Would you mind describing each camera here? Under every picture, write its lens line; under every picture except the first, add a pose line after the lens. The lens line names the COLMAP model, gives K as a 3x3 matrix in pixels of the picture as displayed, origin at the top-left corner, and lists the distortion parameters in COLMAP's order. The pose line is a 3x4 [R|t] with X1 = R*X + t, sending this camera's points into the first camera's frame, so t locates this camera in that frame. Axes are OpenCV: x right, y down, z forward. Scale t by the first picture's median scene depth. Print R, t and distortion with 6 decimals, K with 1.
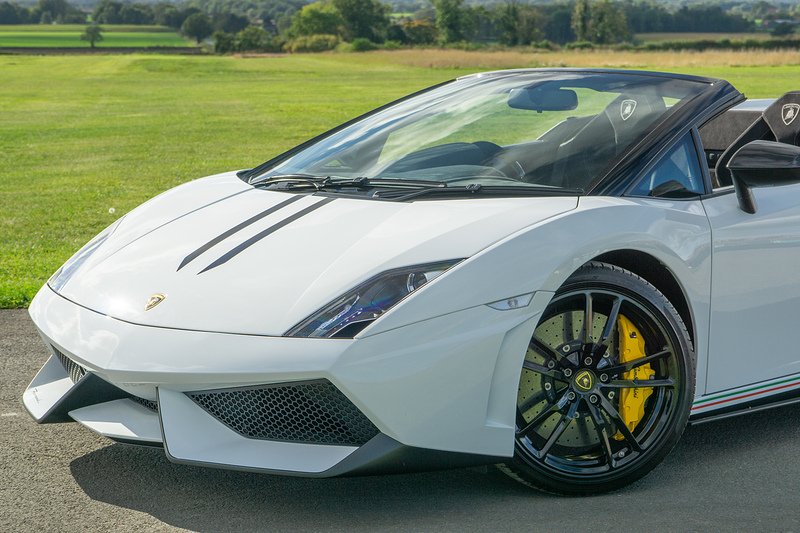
lens RADIAL K [[1852.1, 0, 400.0], [0, 1852.1, 266.5], [0, 0, 1]] dist [0.032017, -0.046941]
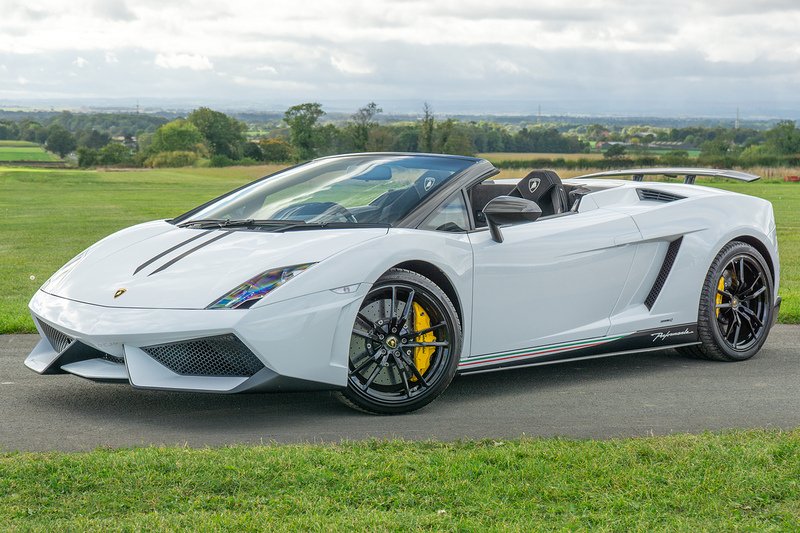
lens RADIAL K [[1852.1, 0, 400.0], [0, 1852.1, 266.5], [0, 0, 1]] dist [0.032017, -0.046941]
pose [[0.996824, 0.004731, 0.079492, -0.020604], [0.000441, 0.997890, -0.064923, 0.099129], [-0.079632, 0.064752, 0.994719, -0.588974]]
